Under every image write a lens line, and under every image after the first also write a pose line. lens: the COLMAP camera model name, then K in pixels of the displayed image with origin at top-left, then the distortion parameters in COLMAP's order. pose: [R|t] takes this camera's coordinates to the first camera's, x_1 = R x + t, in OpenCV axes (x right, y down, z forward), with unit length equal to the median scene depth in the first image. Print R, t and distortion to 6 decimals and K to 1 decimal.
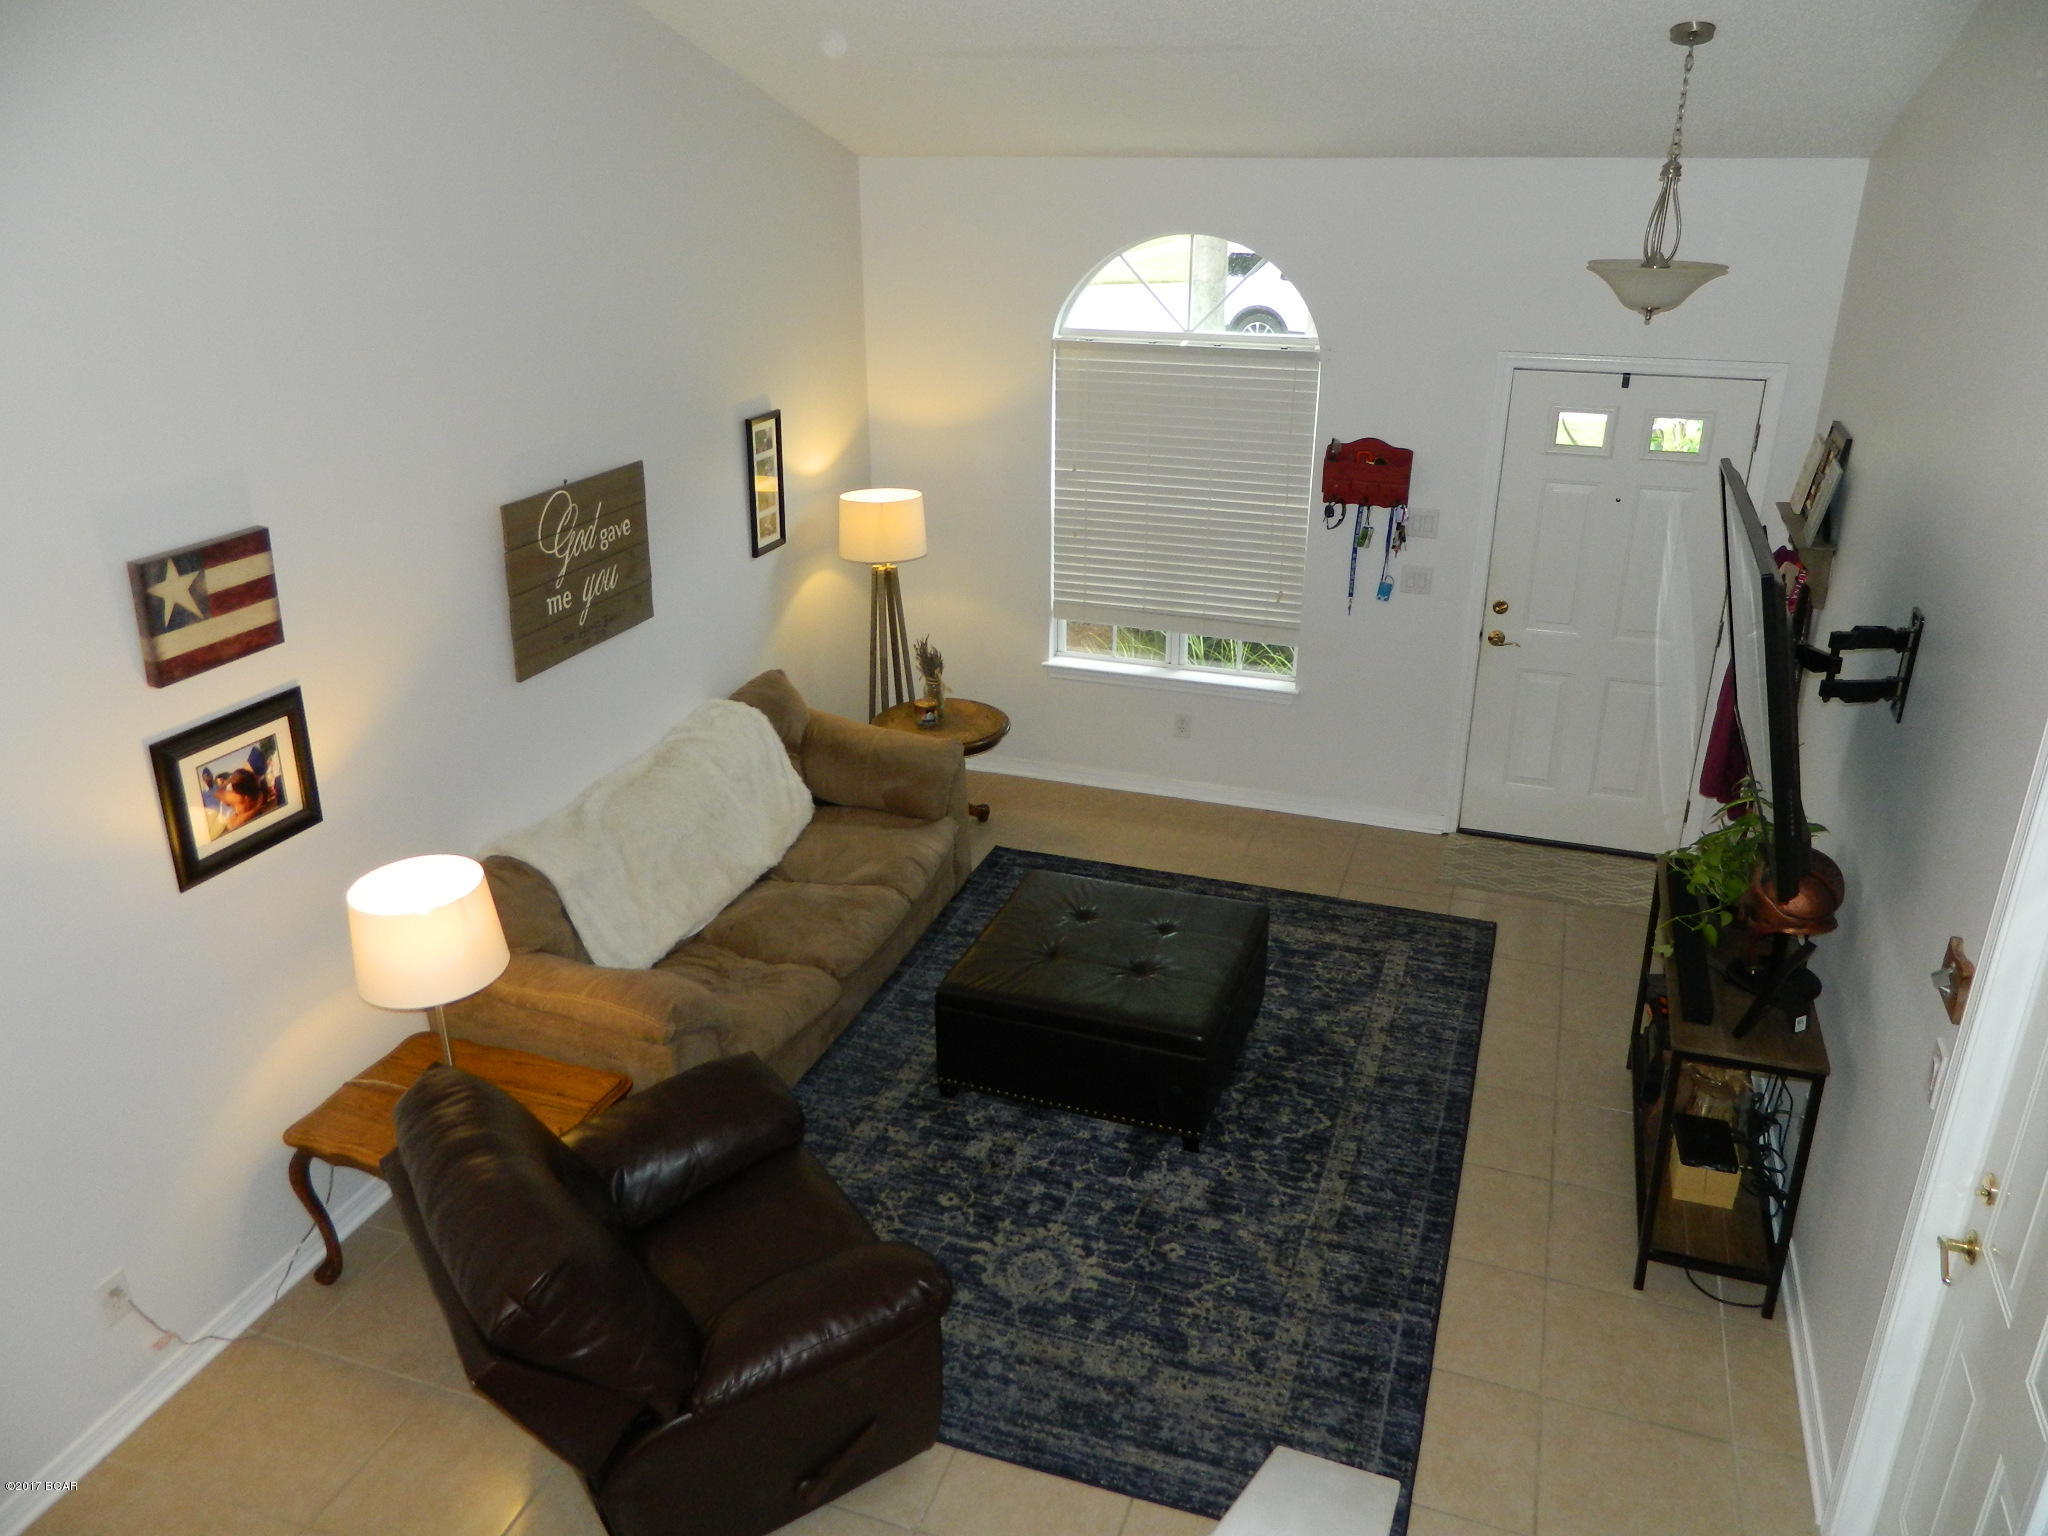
lens RADIAL K [[1517.1, 0, 1024.0], [0, 1517.1, 768.0], [0, 0, 1]] dist [0.027337, -0.000022]
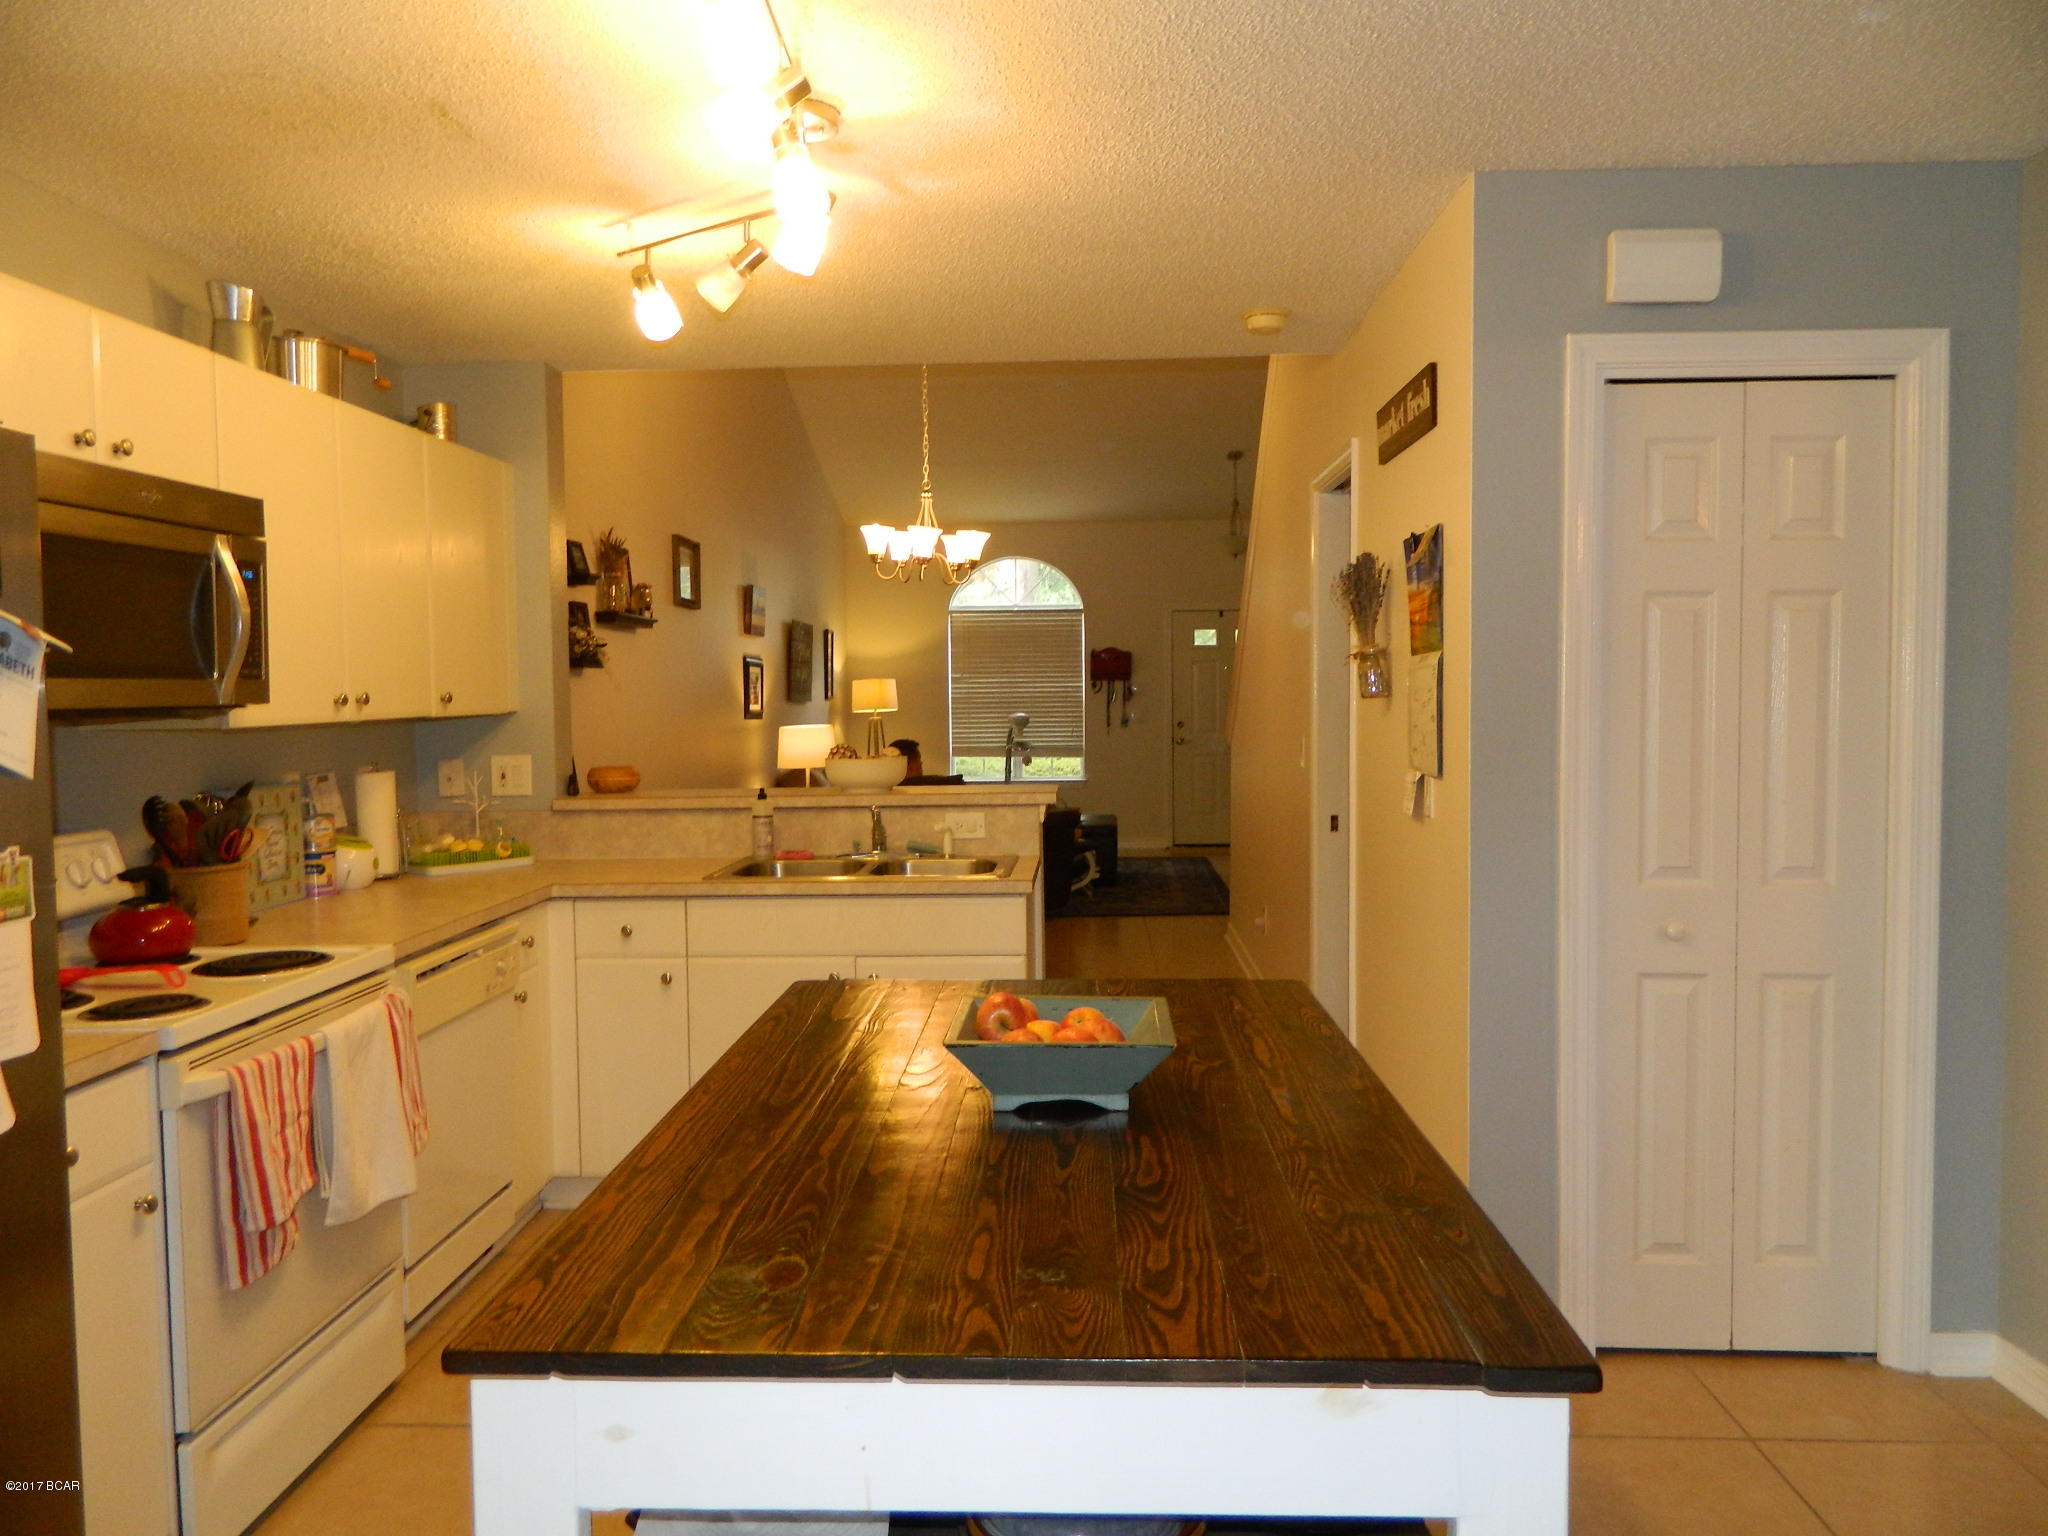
lens RADIAL K [[1494.6, 0, 1024.0], [0, 1494.6, 768.0], [0, 0, 1]] dist [0.000618, -0.000599]
pose [[0.966045, -0.029094, 0.256730, -0.531477], [0.112497, 0.941873, -0.316576, 0.729518], [-0.232596, 0.334708, 0.913165, -1.003941]]
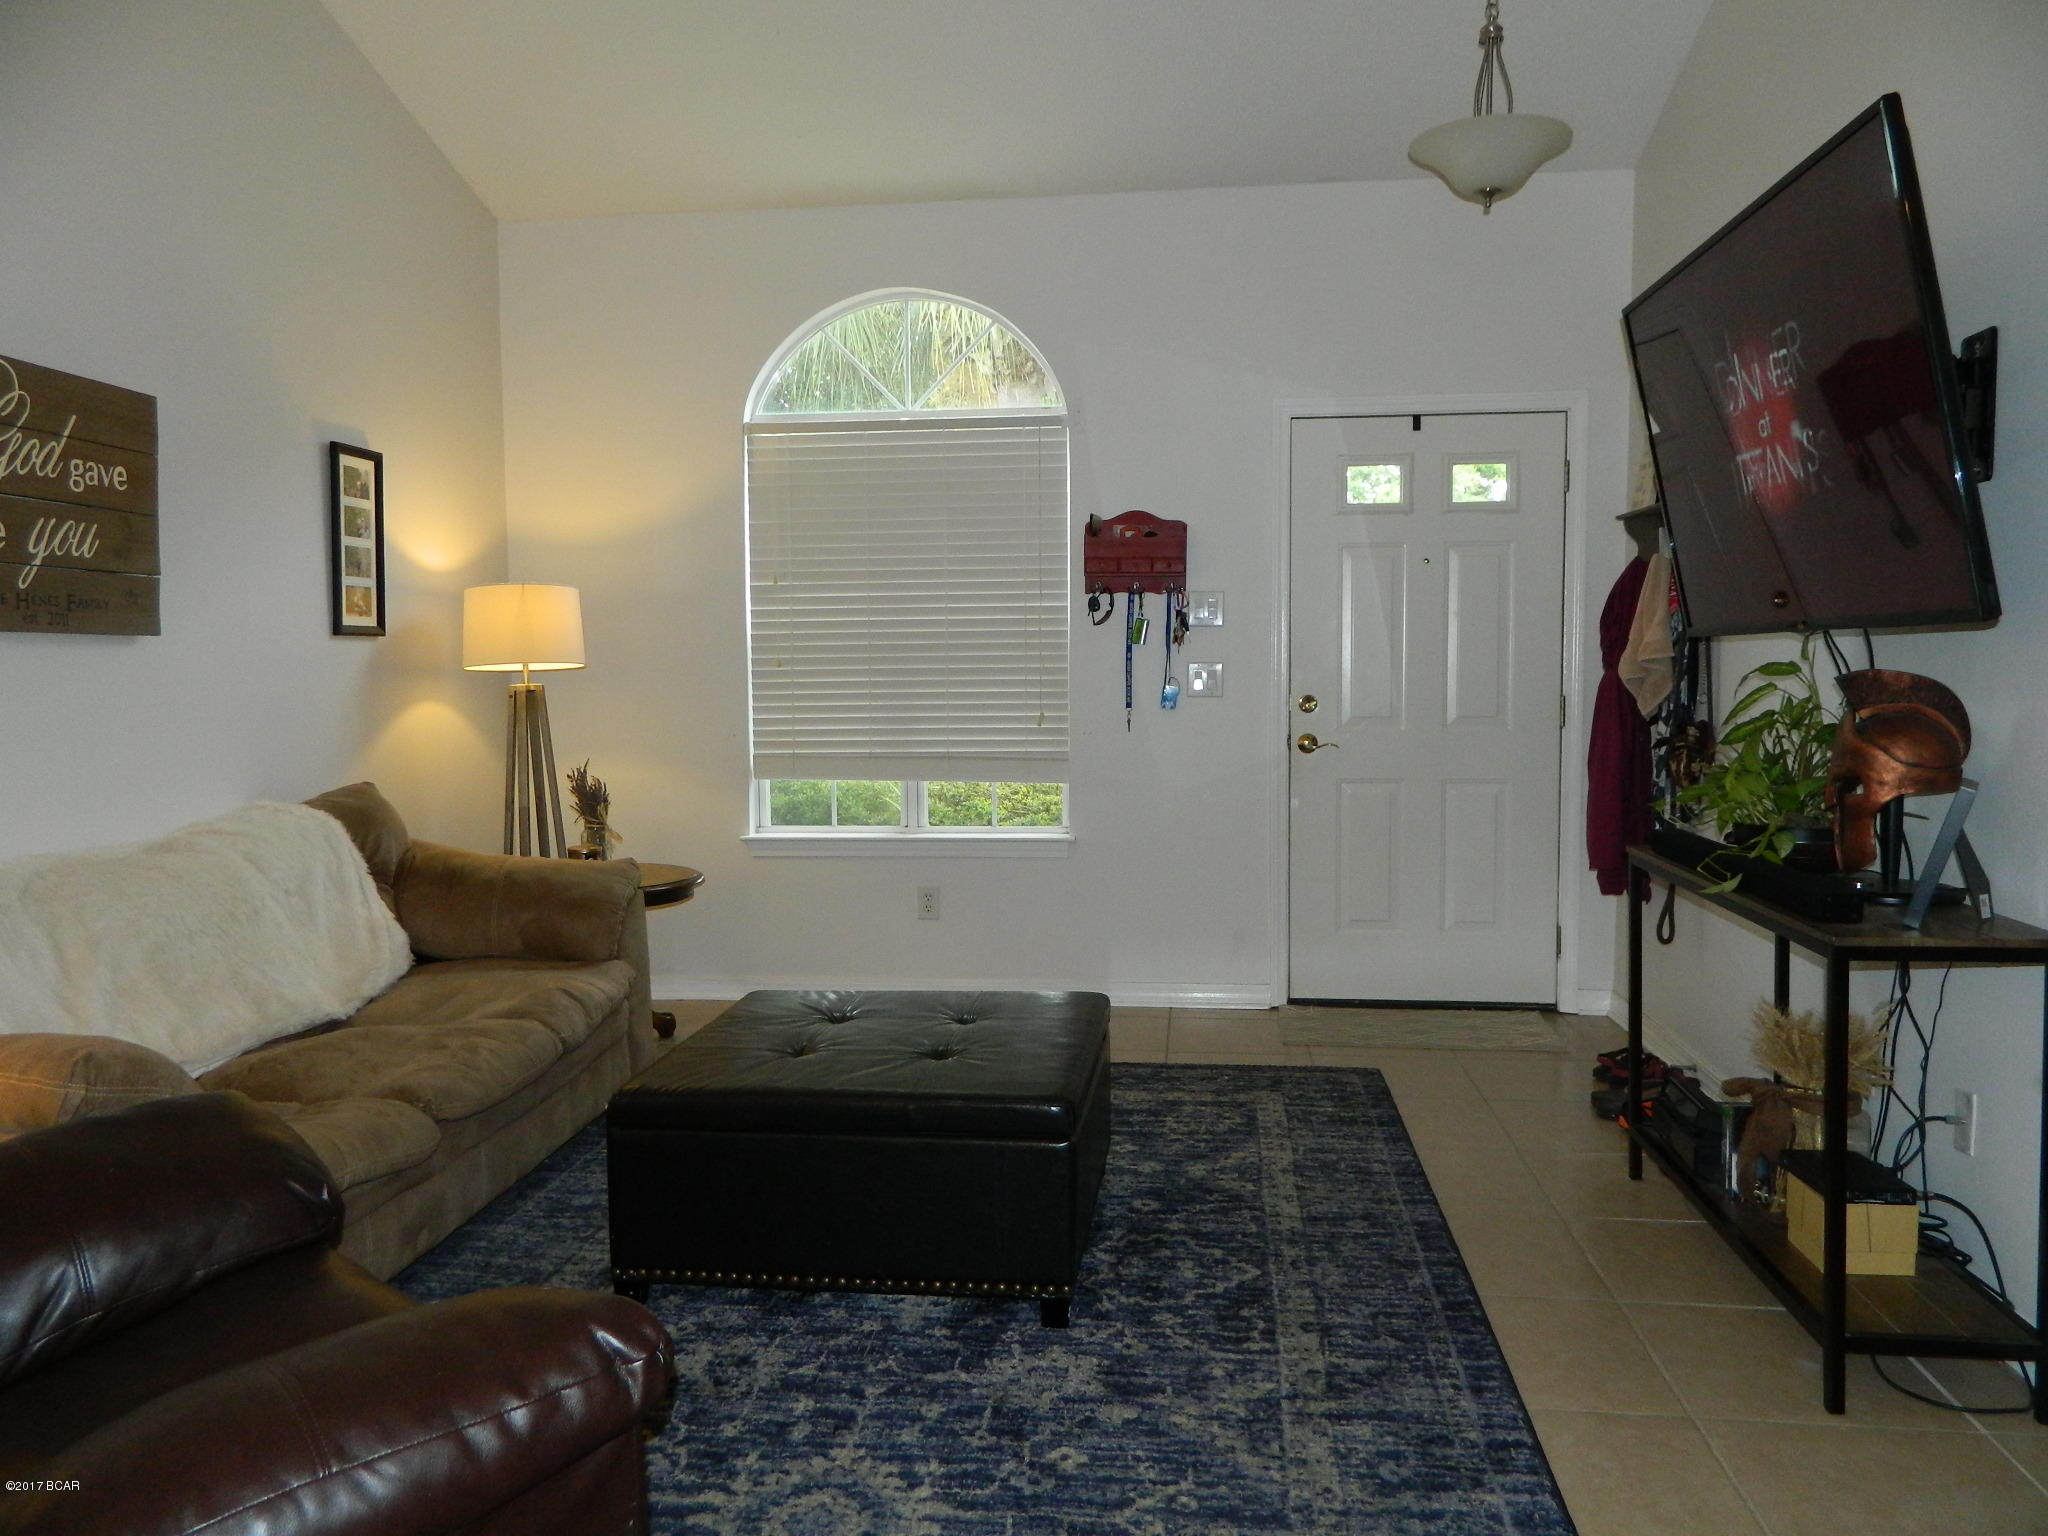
lens RADIAL K [[1525.8, 0, 1015.9], [0, 1525.8, 760.7], [0, 0, 1]] dist [0.018140, -0.006944]
pose [[0.975617, -0.021989, 0.218378, -0.029066], [0.091139, 0.945720, -0.311942, 0.214922], [-0.199665, 0.324238, 0.924664, 0.356613]]
